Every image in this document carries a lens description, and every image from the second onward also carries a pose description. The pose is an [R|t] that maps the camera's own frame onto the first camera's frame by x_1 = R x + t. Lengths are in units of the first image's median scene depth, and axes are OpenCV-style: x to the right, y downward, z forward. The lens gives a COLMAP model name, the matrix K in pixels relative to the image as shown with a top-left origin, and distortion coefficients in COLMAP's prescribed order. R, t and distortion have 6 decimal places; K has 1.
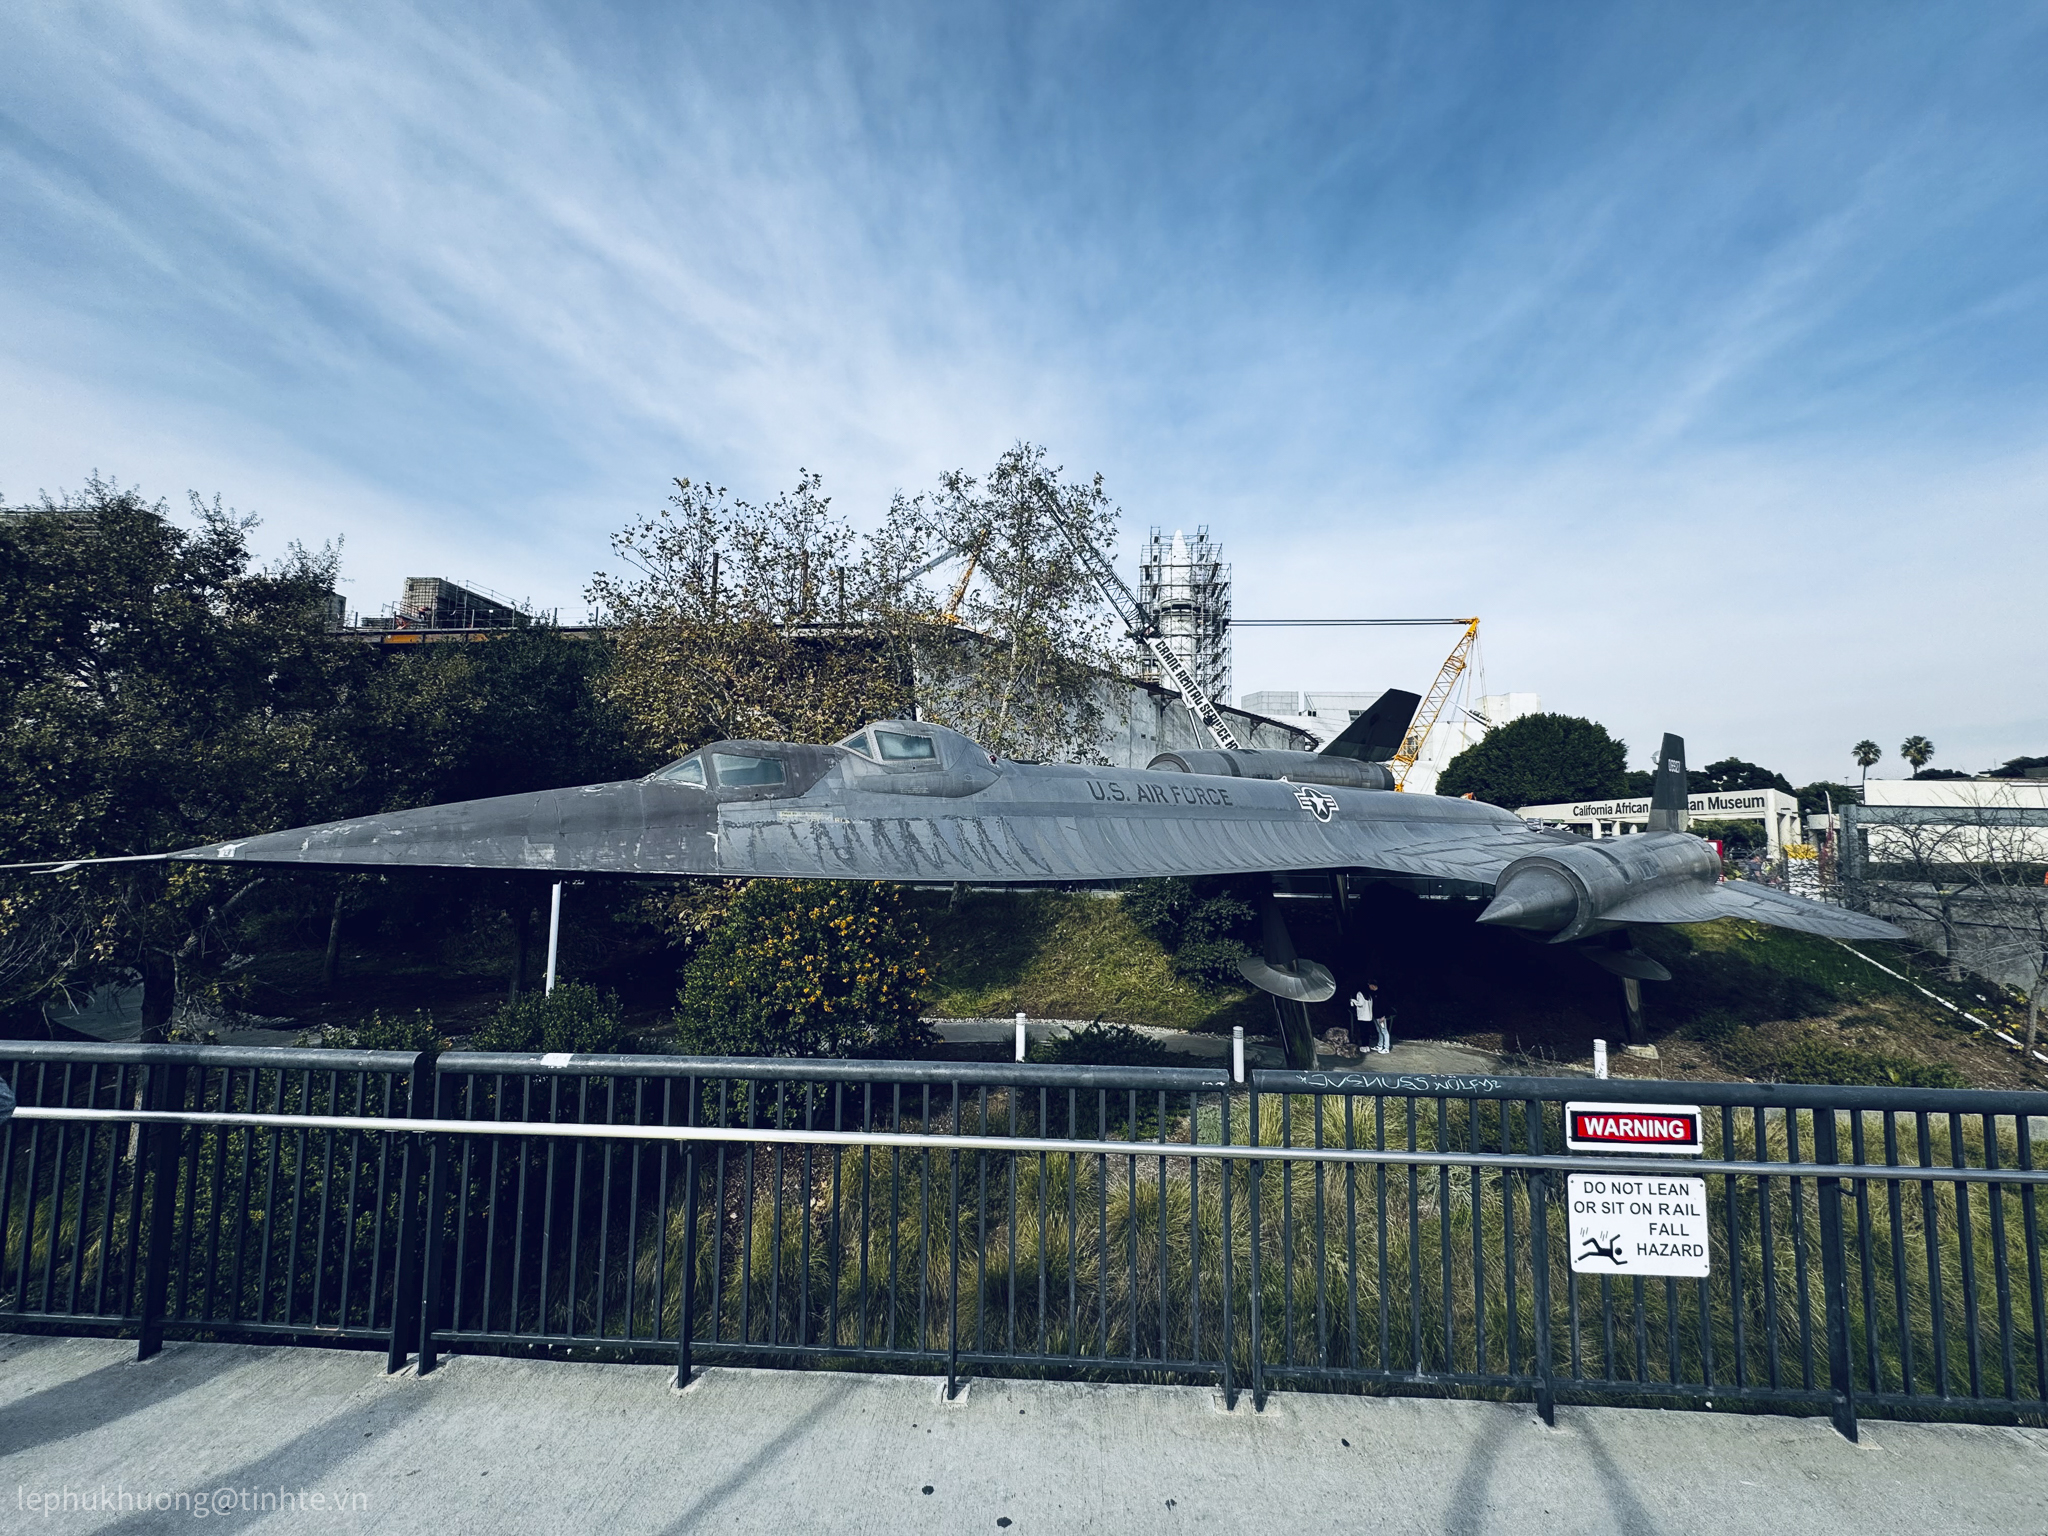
lens RADIAL K [[813.2, 0, 1024.0], [0, 813.2, 768.0], [0, 0, 1]] dist [0.008520, 0.000067]
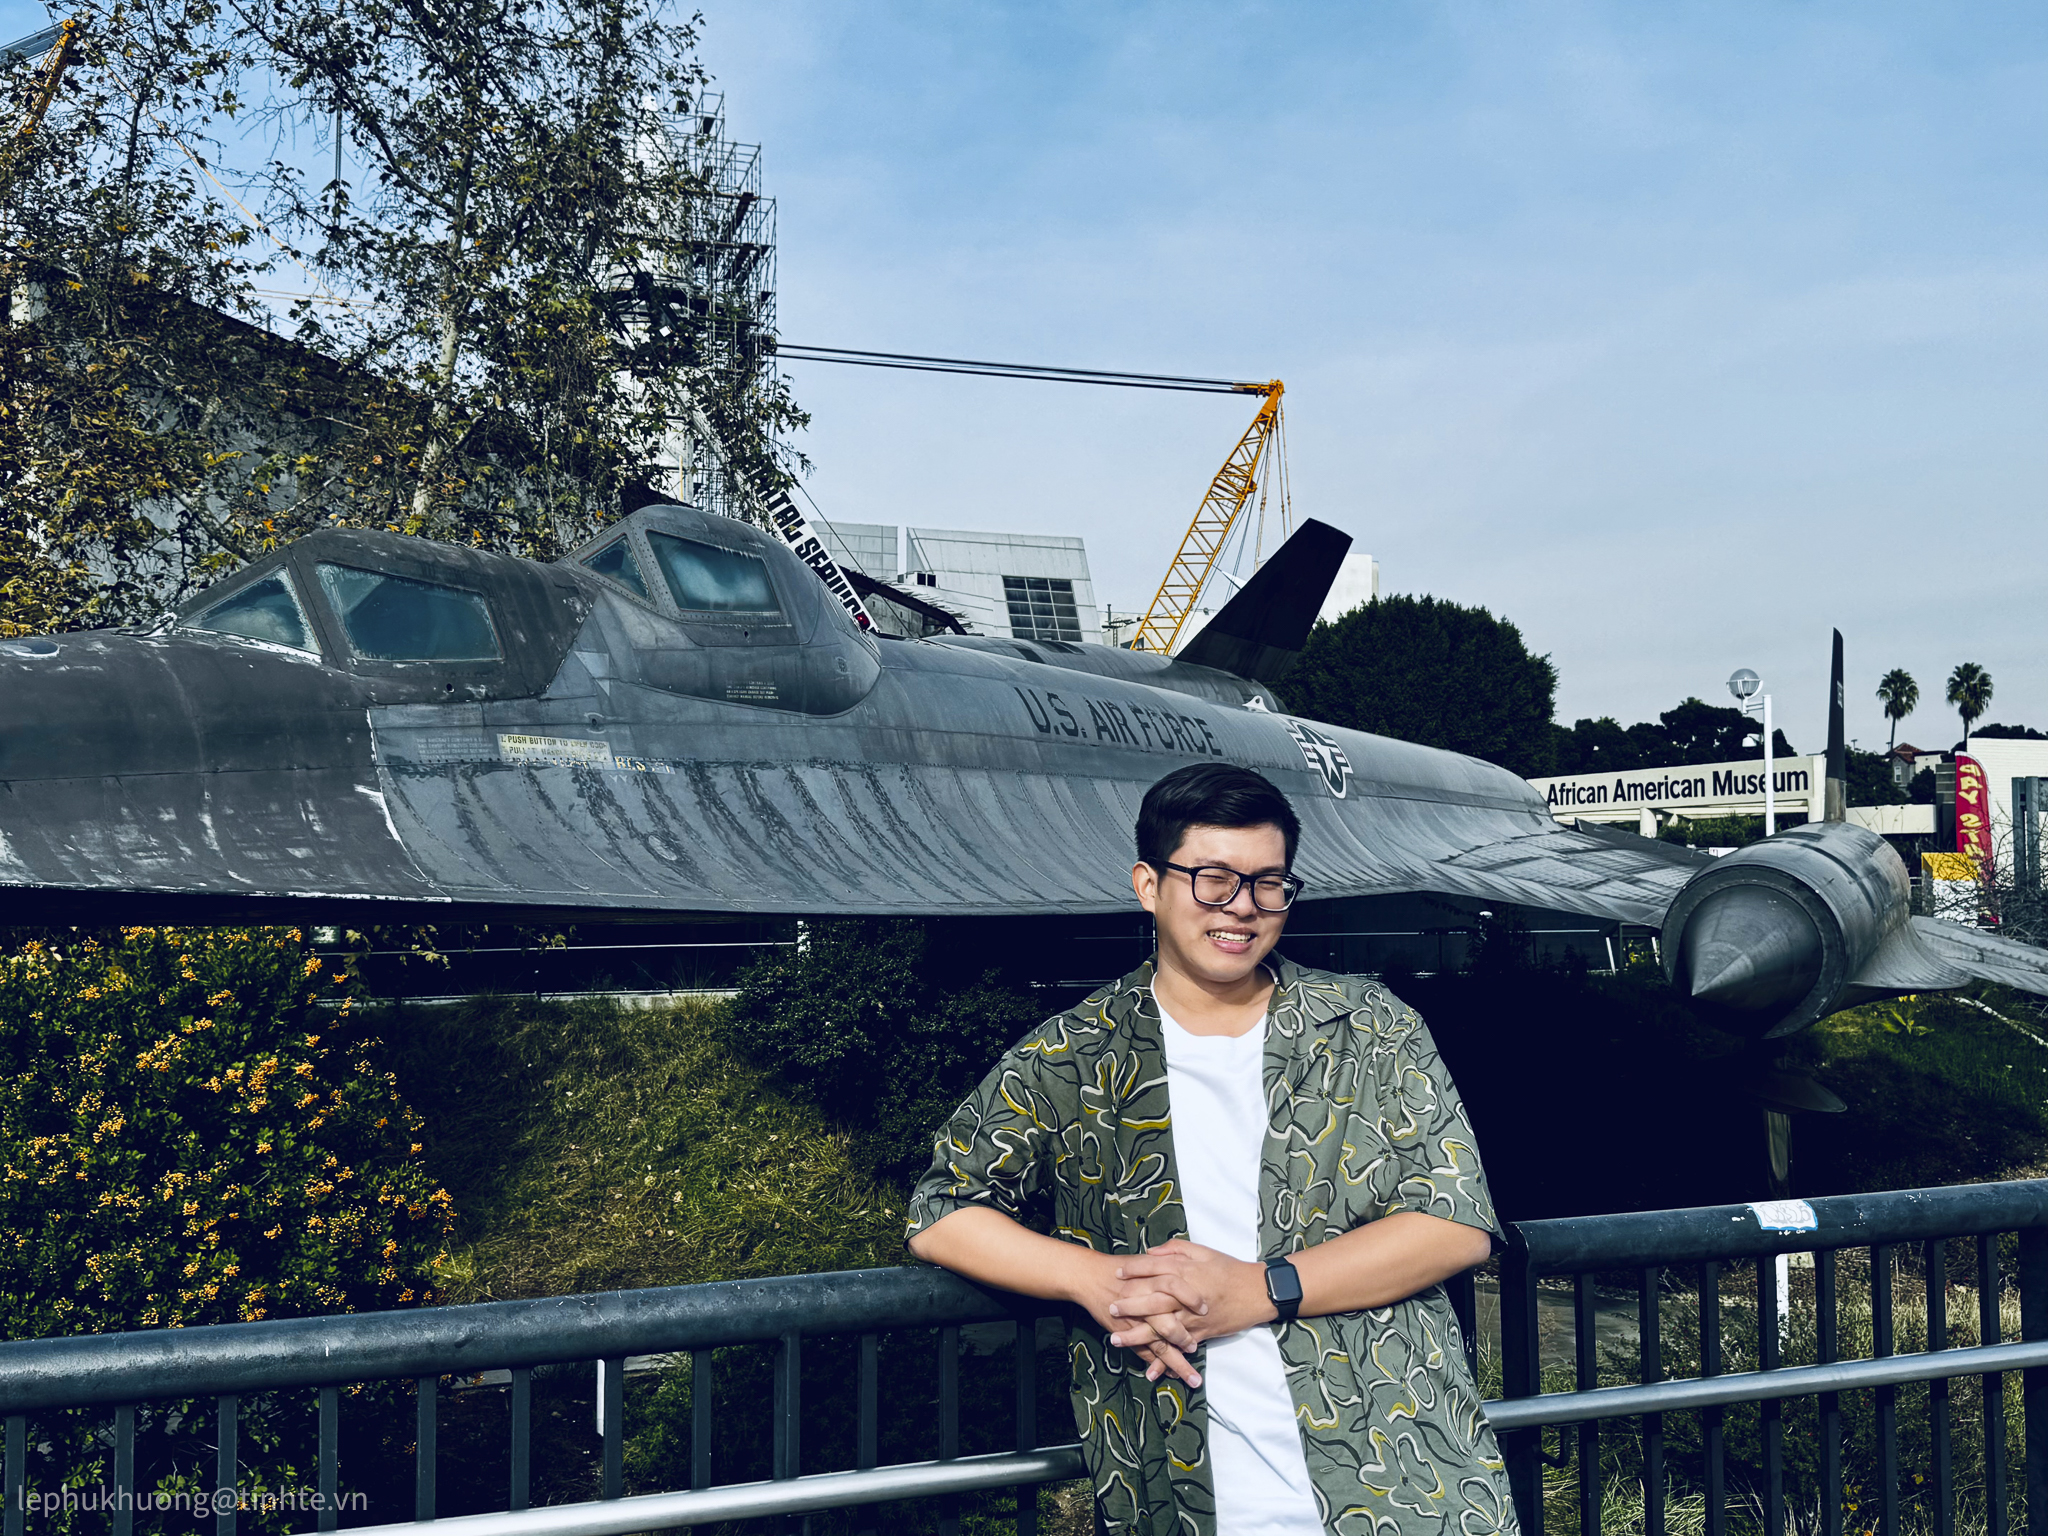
lens RADIAL K [[2001.9, 0, 1024.0], [0, 2001.9, 768.0], [0, 0, 1]] dist [0.187373, -0.335875]
pose [[0.919203, 0.003904, 0.393765, -0.148395], [-0.016569, 0.999449, 0.028771, 0.012954], [-0.393436, -0.032971, 0.918761, 0.025506]]
